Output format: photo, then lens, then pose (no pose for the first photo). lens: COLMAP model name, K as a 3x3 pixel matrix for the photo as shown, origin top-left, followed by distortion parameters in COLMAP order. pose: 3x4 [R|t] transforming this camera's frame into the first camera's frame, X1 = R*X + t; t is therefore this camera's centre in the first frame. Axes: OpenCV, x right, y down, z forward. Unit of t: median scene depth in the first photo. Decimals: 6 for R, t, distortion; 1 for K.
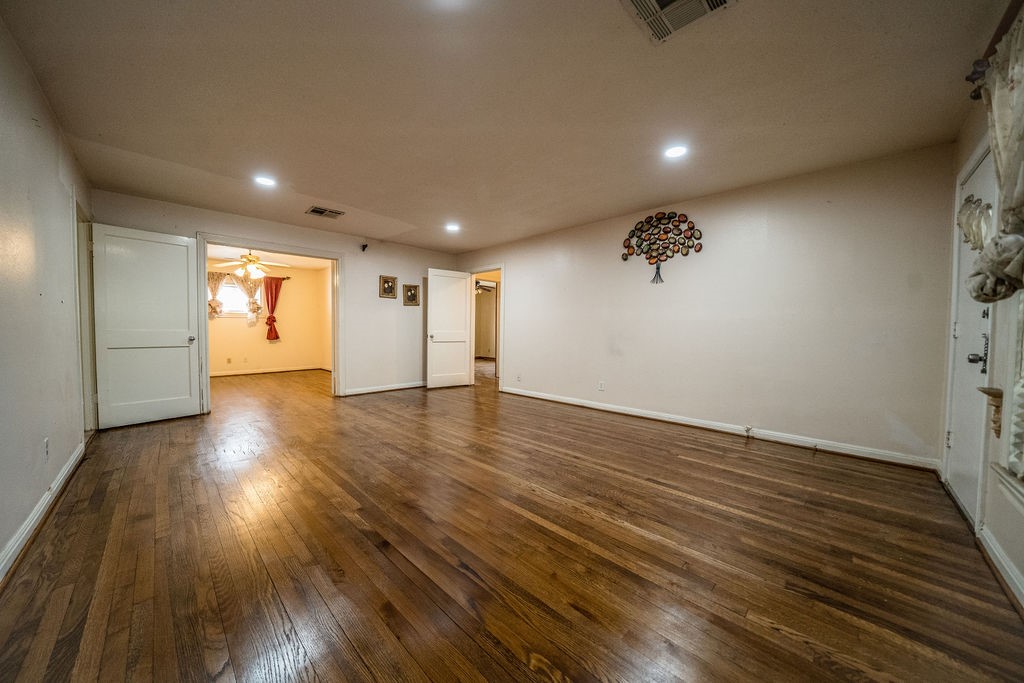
lens RADIAL K [[354.2, 0, 503.5], [0, 354.2, 343.8], [0, 0, 1]] dist [-0.031534, 0.004498]
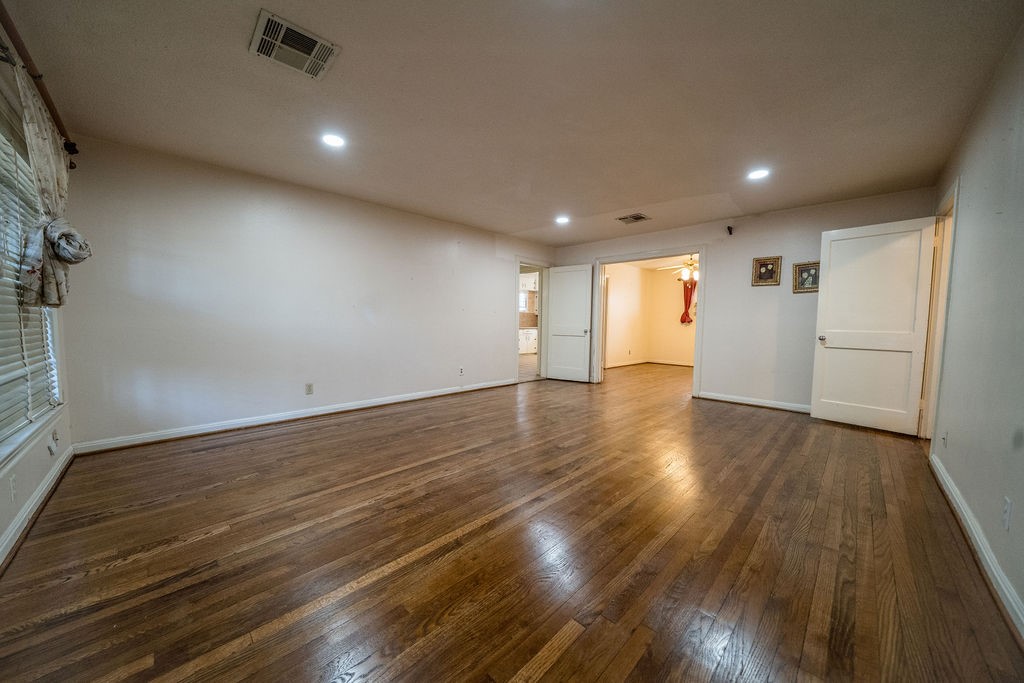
lens RADIAL K [[354.2, 0, 503.5], [0, 354.2, 343.8], [0, 0, 1]] dist [-0.031534, 0.004498]
pose [[0.007174, 0.052158, -0.998613, 1.078961], [-0.050464, 0.997385, 0.051732, -0.036162], [0.998700, 0.050023, 0.009788, 1.071421]]
